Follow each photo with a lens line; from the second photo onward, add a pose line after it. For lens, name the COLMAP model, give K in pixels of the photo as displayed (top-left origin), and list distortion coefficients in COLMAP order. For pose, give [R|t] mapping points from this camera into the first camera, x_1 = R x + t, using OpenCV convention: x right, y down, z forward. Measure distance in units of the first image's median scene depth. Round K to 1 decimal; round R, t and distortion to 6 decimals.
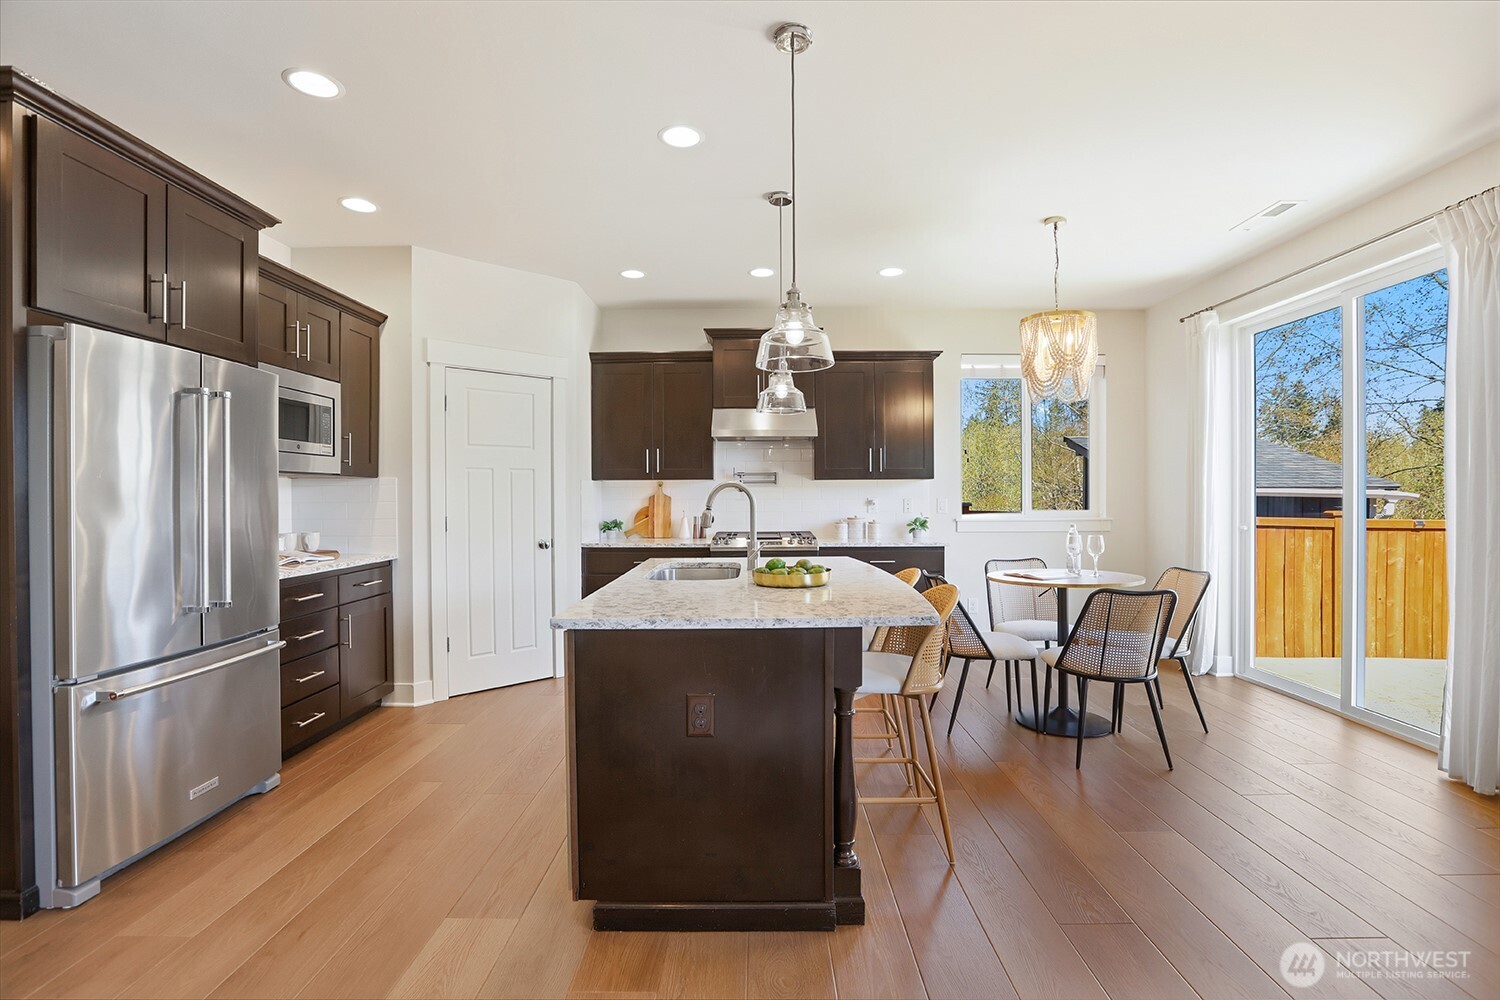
lens RADIAL K [[697.5, 0, 746.5], [0, 697.5, 501.7], [0, 0, 1]] dist [-0.033216, 0.001147]
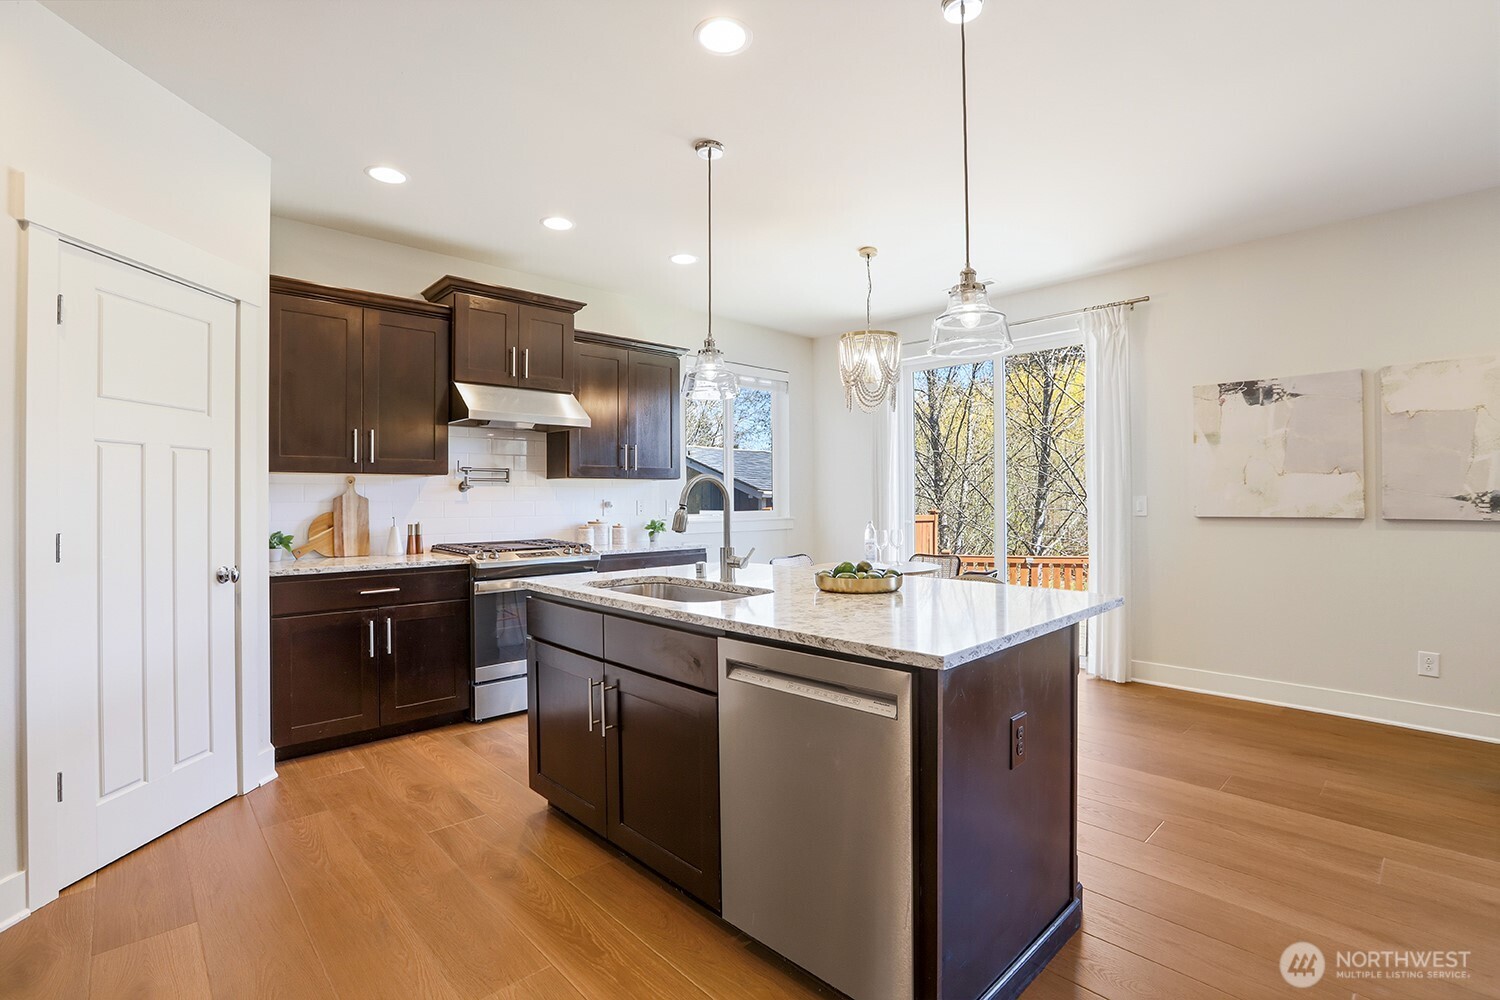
lens RADIAL K [[697.5, 0, 761.8], [0, 697.5, 498.2], [0, 0, 1]] dist [-0.033216, 0.001147]
pose [[0.712638, 0.002619, 0.701527, -0.320669], [0.007120, 0.999915, -0.010965, 0.004111], [-0.701496, 0.012809, 0.712558, 0.217351]]
